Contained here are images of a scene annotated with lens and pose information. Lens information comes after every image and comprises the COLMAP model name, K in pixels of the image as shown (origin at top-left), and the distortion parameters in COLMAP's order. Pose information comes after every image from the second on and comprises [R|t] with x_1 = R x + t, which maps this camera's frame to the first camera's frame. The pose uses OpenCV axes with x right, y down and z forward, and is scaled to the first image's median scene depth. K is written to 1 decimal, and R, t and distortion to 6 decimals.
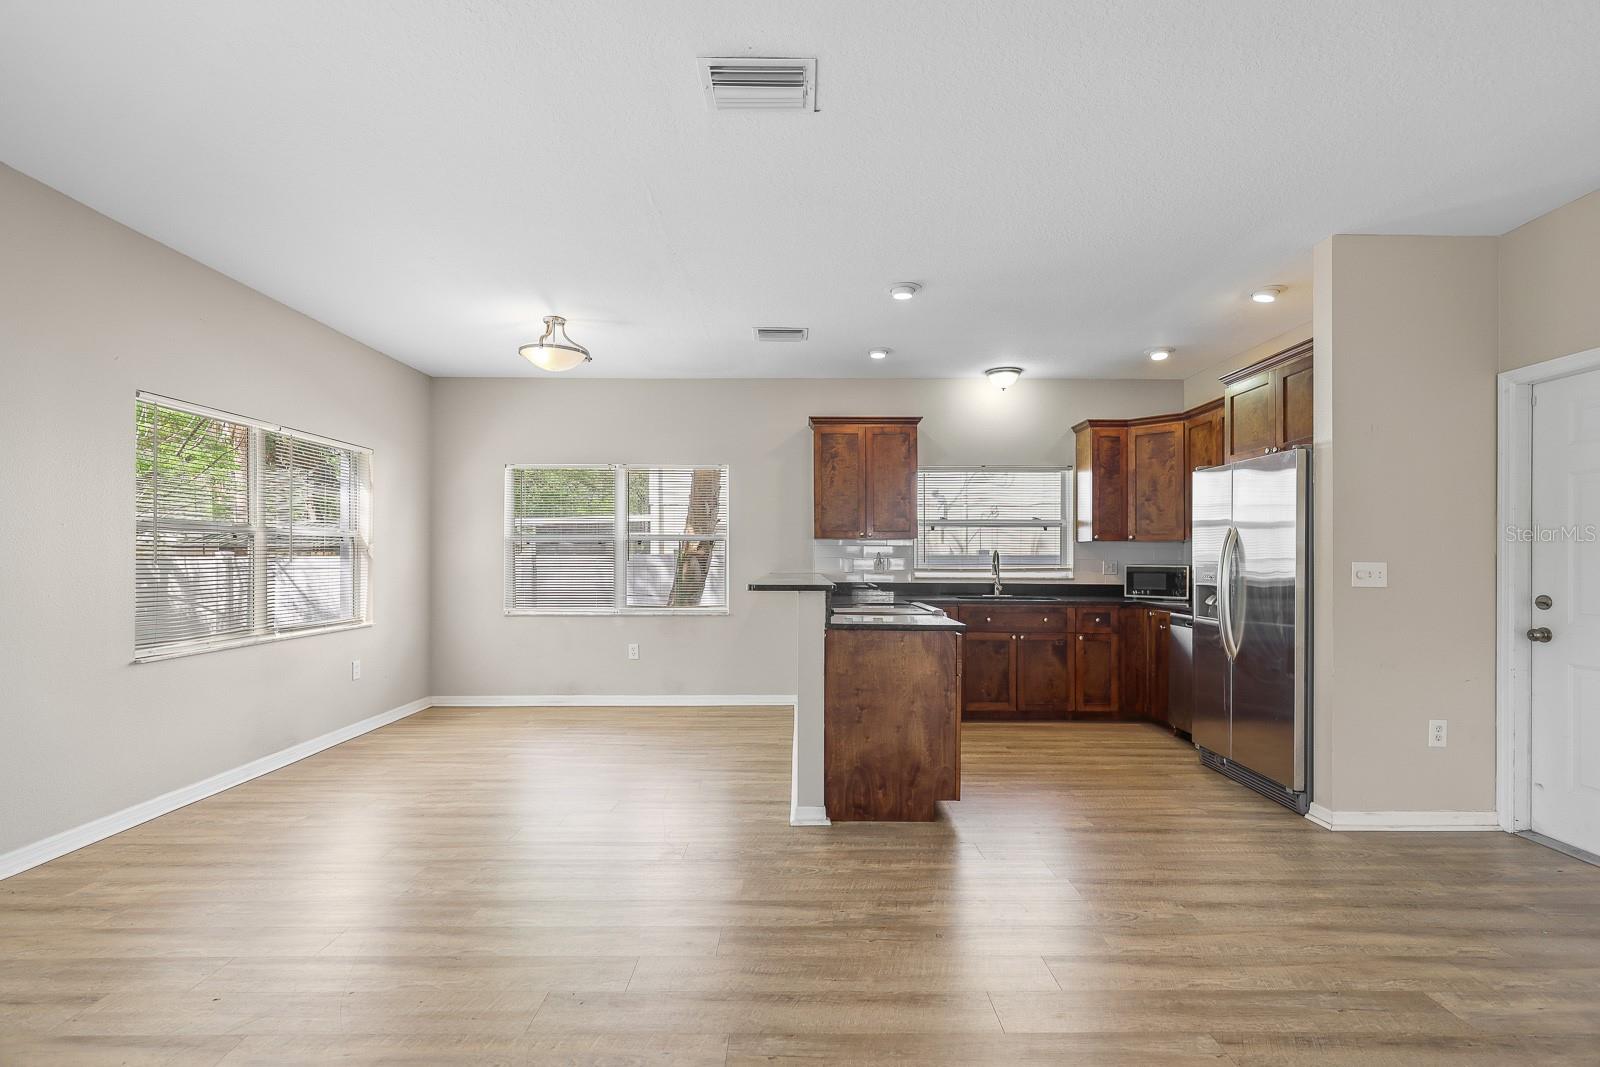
lens RADIAL K [[732.1, 0, 806.3], [0, 732.1, 555.4], [0, 0, 1]] dist [0.003650, -0.000473]
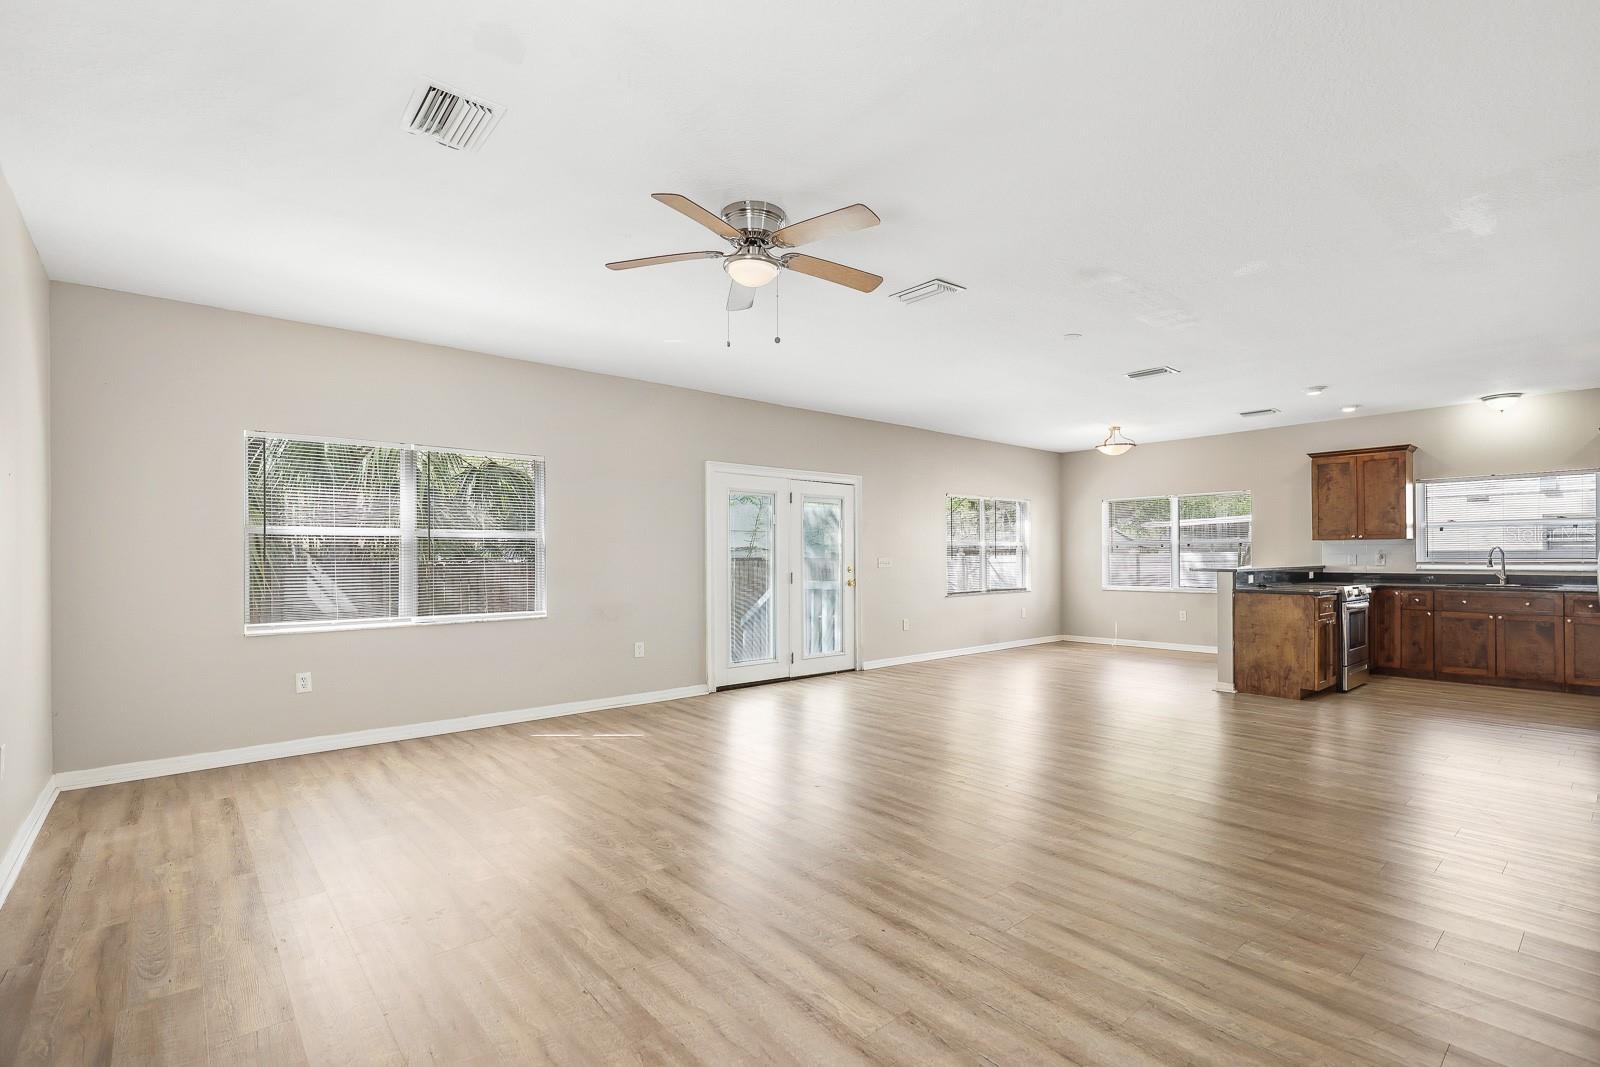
lens RADIAL K [[732.1, 0, 806.3], [0, 732.1, 555.4], [0, 0, 1]] dist [0.003650, -0.000473]
pose [[0.652900, -0.006960, -0.757412, 0.467441], [0.009140, 0.999957, -0.001311, -0.001585], [0.757389, -0.006067, 0.652935, -0.686333]]
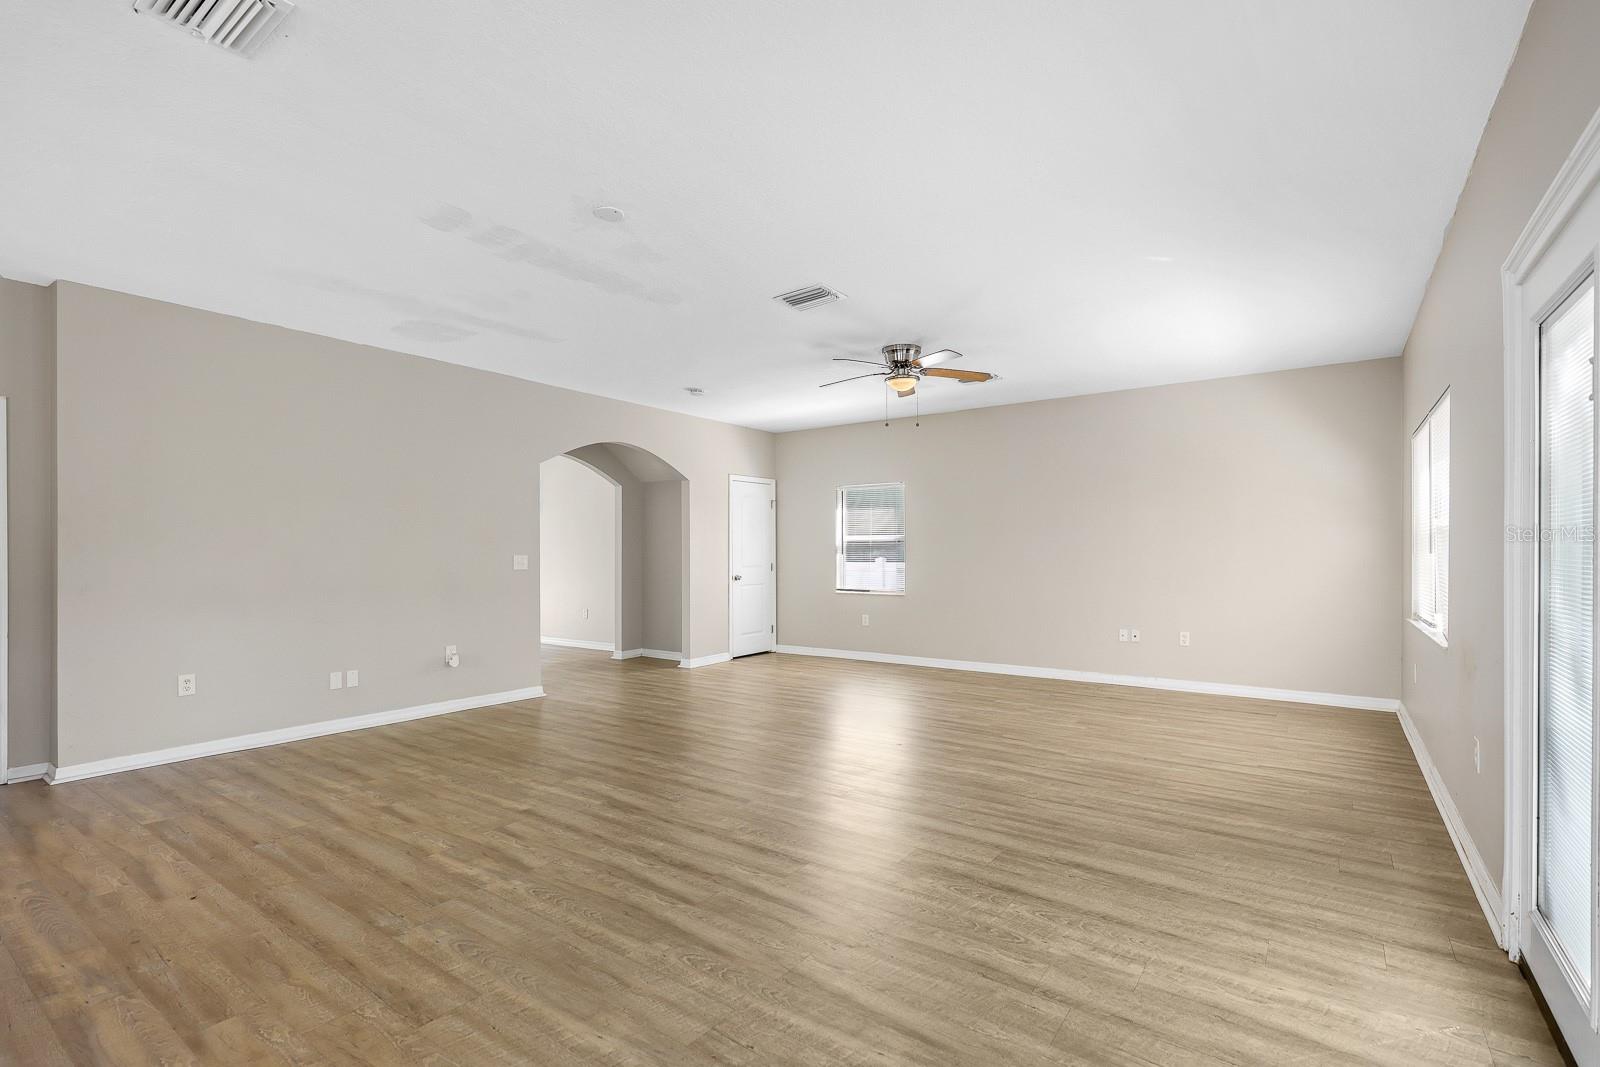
lens RADIAL K [[732.2, 0, 799.4], [0, 732.2, 564.5], [0, 0, 1]] dist [0.000729, -0.000086]
pose [[-0.807092, -0.009334, 0.590352, -0.474346], [-0.001211, 0.999899, 0.014154, 0.000274], [-0.590425, 0.010709, -0.807022, 0.540518]]
